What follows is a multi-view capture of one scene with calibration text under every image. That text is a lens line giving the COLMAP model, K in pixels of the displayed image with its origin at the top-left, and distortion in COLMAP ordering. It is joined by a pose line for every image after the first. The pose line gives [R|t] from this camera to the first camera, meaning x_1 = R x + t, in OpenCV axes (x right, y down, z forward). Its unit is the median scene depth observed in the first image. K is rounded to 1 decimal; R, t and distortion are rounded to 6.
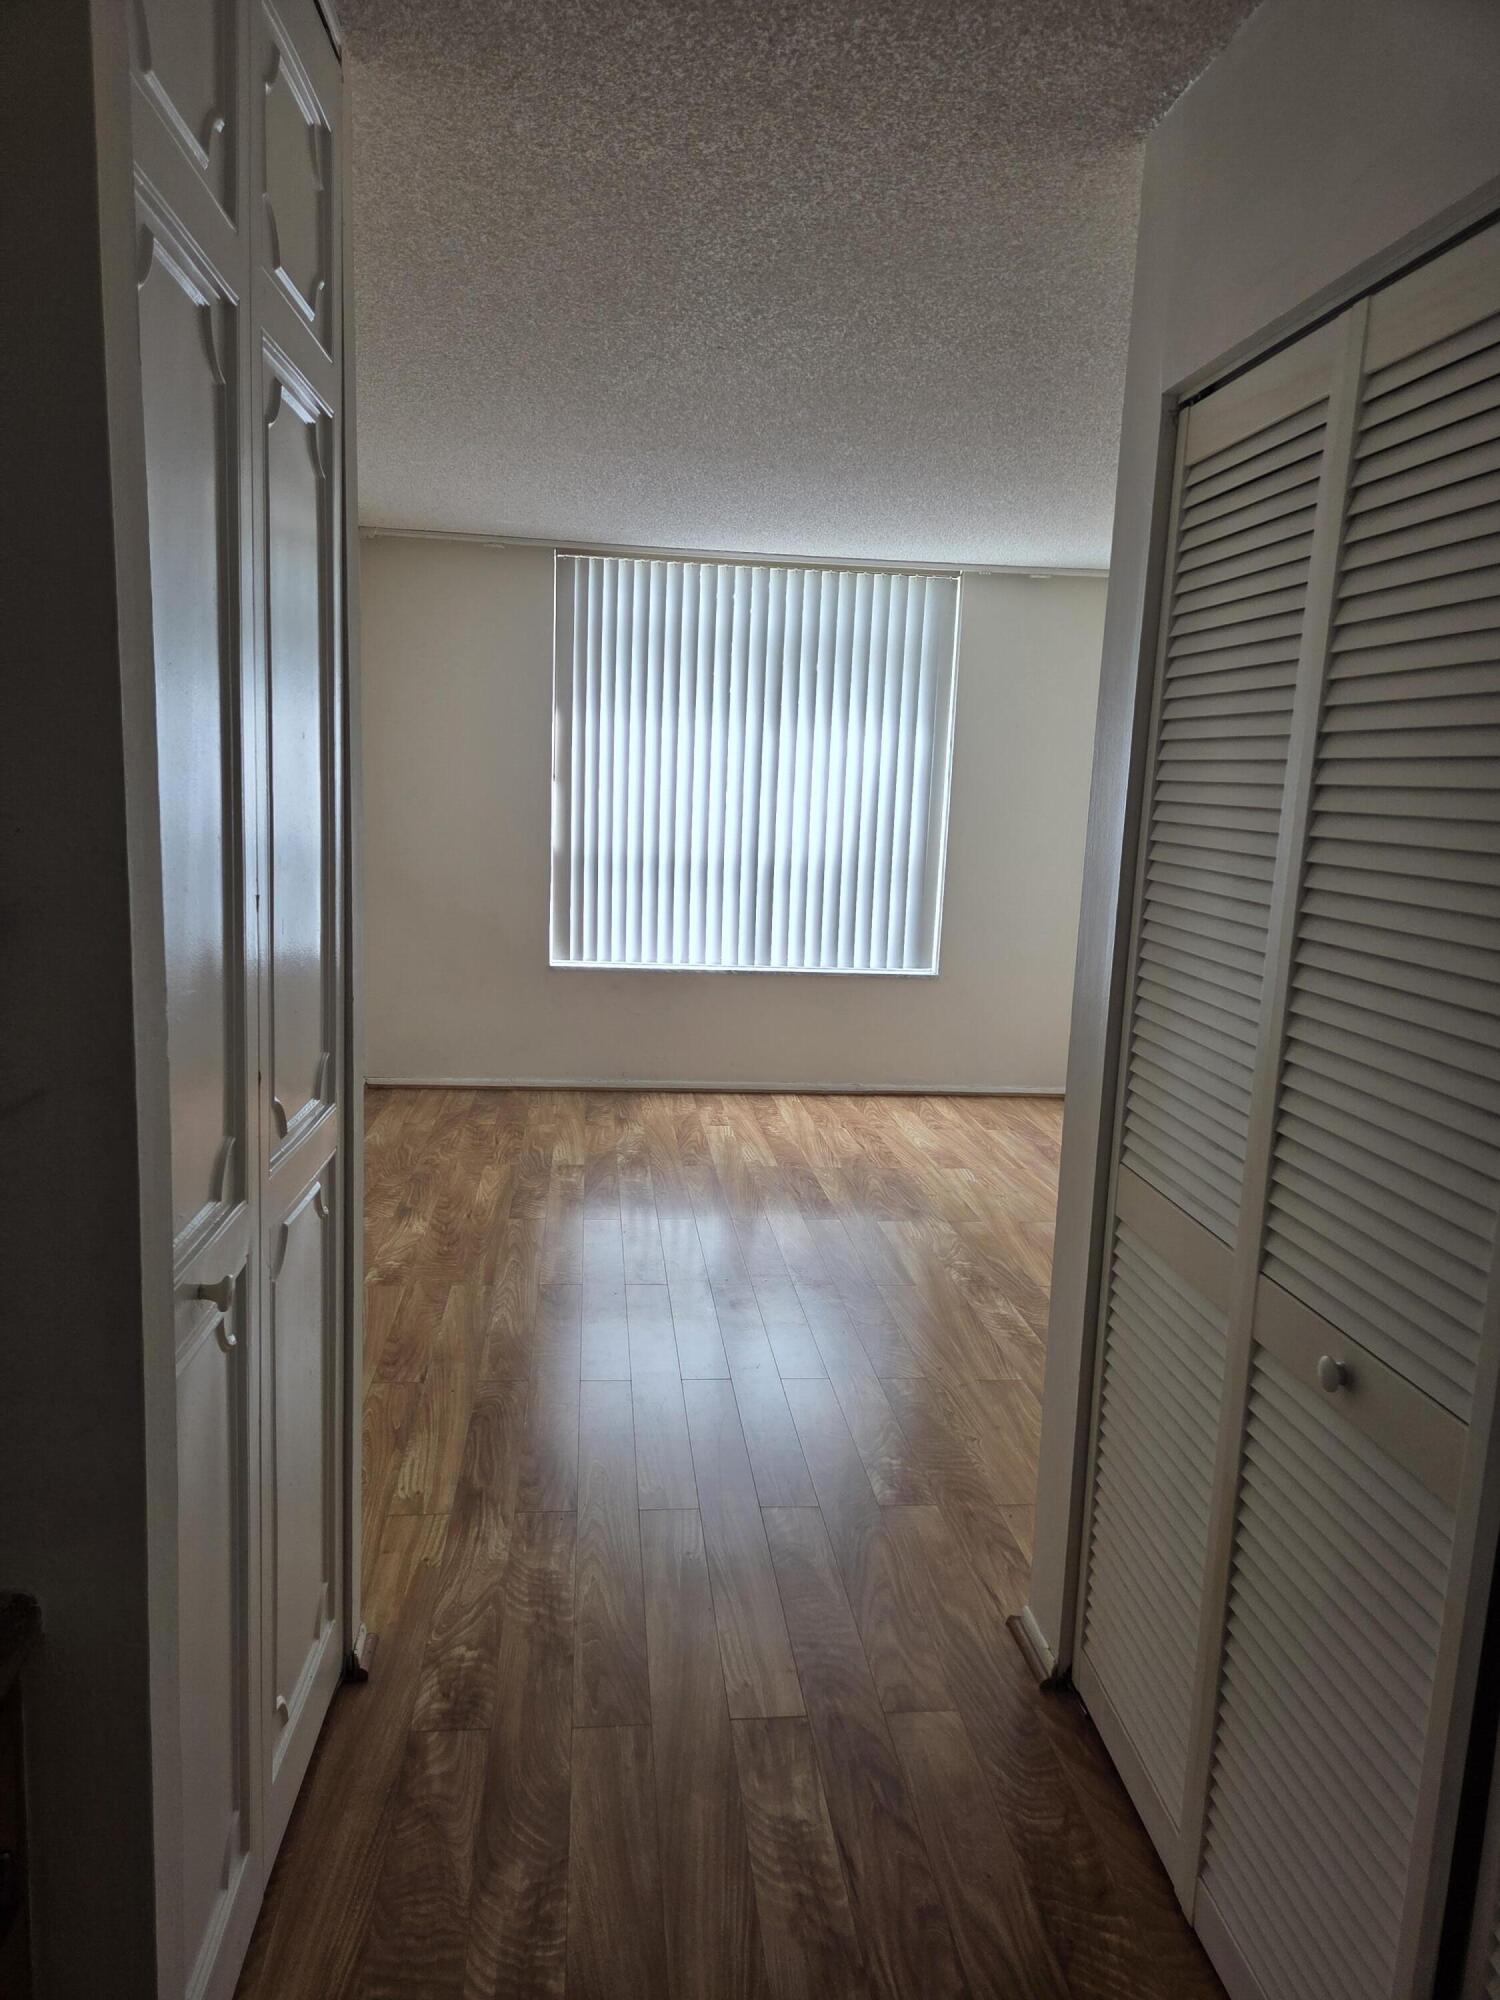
lens RADIAL K [[1343.5, 0, 749.5], [0, 1343.5, 998.0], [0, 0, 1]] dist [0.061553, -0.042406]
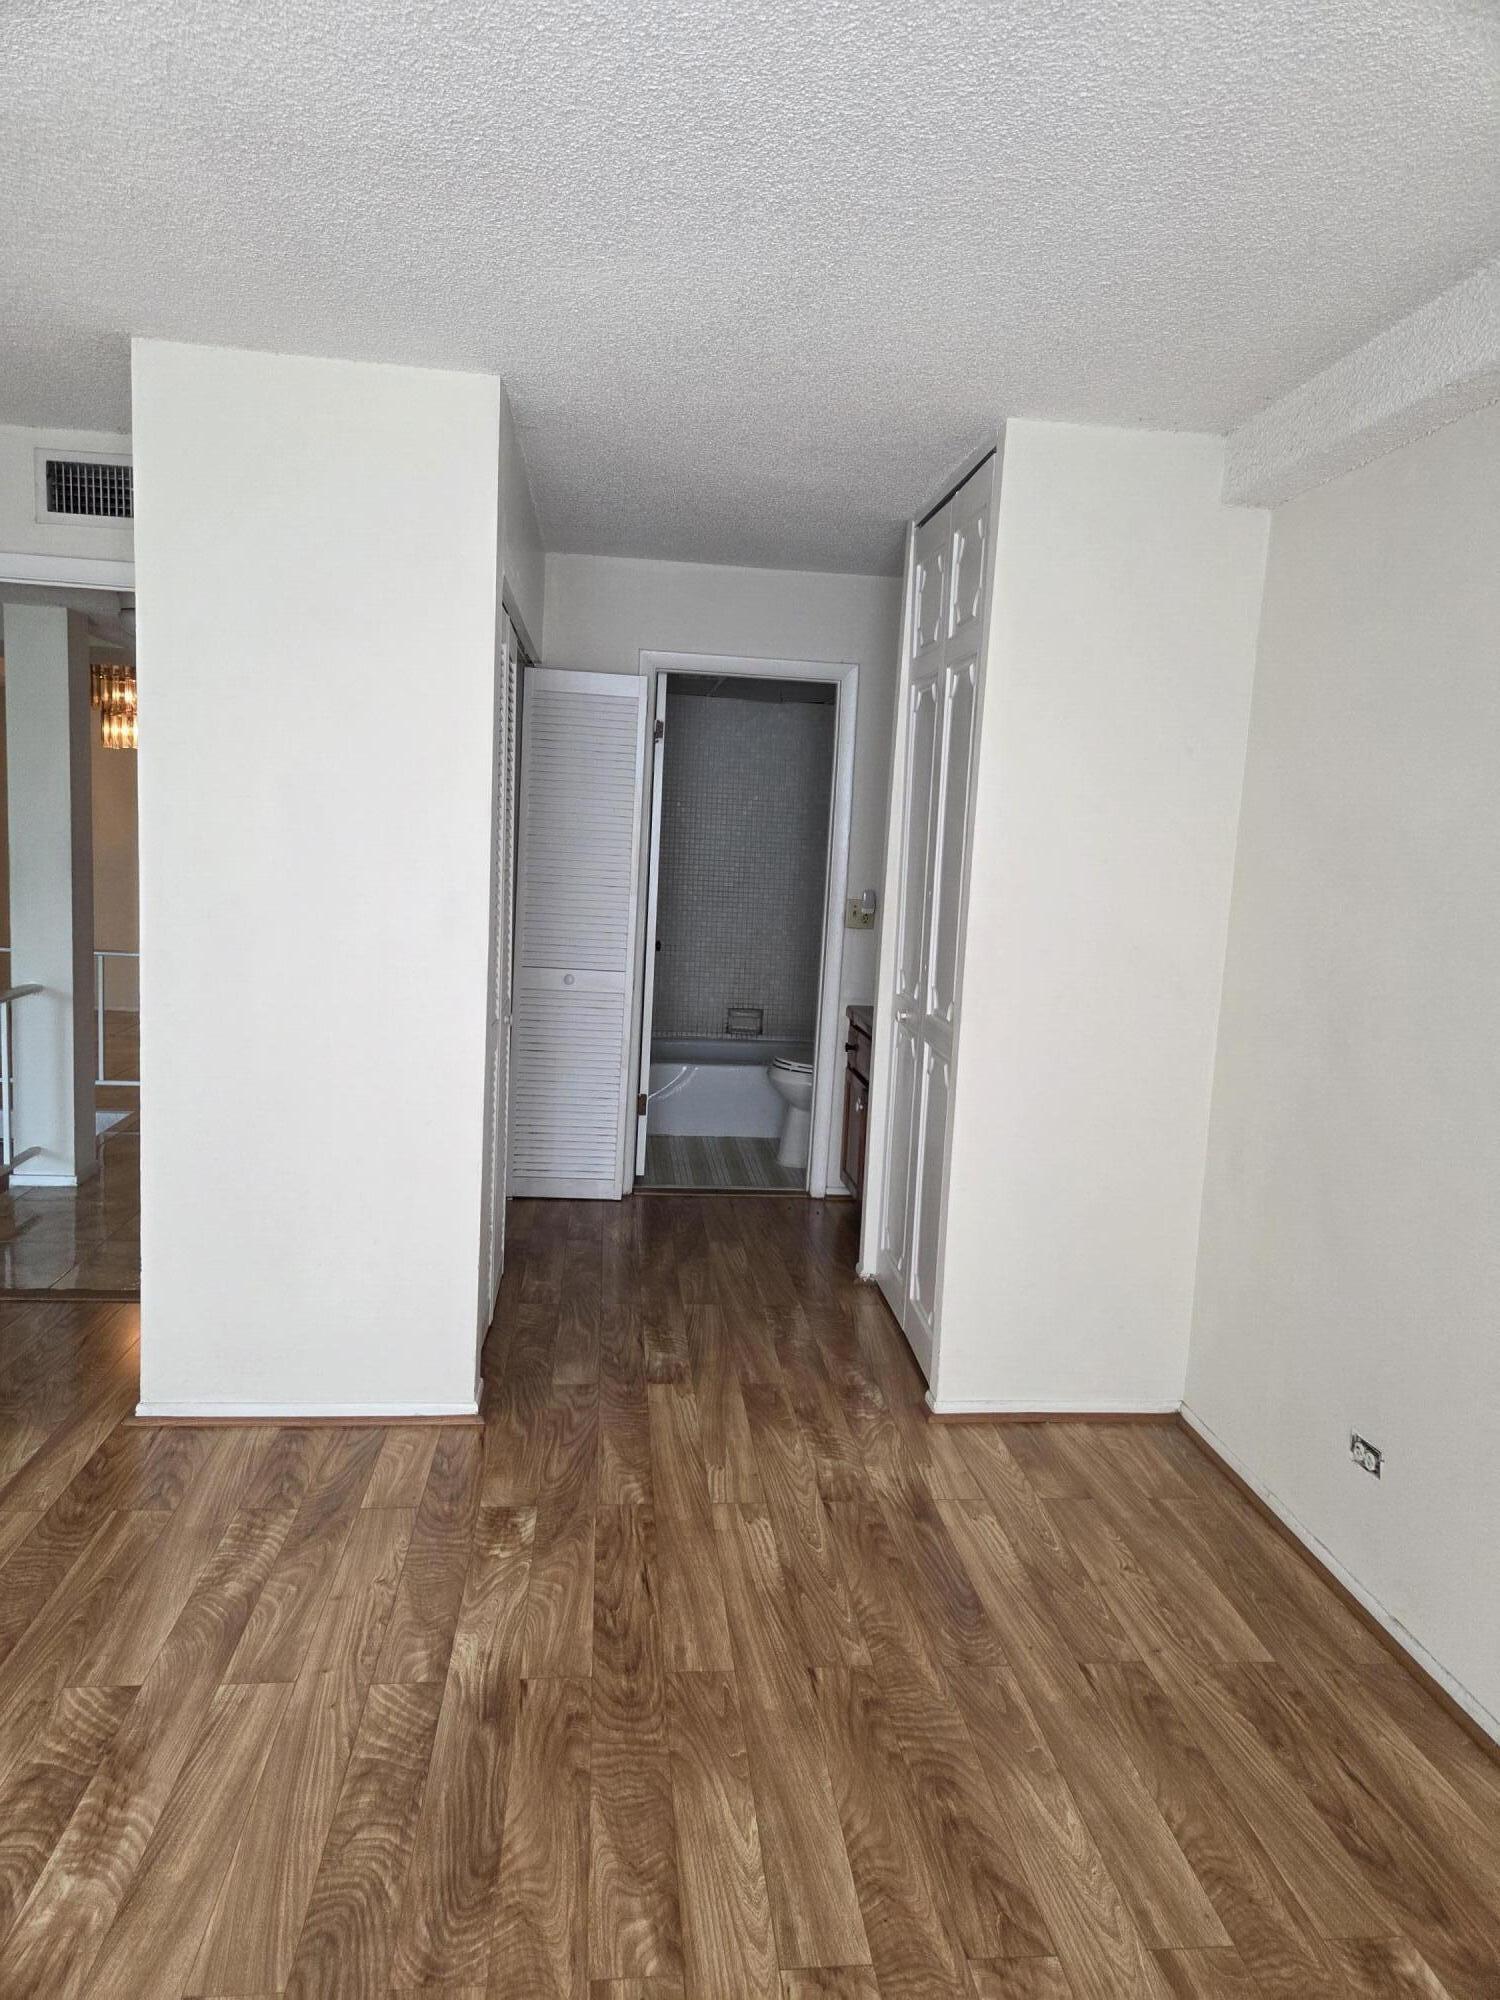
lens RADIAL K [[1343.5, 0, 753.7], [0, 1343.5, 1001.4], [0, 0, 1]] dist [0.061553, -0.042406]
pose [[-0.996040, -0.088888, -0.002017, -0.038221], [-0.085789, 0.954858, 0.284404, -0.355292], [-0.023354, 0.283451, -0.958702, 2.189948]]
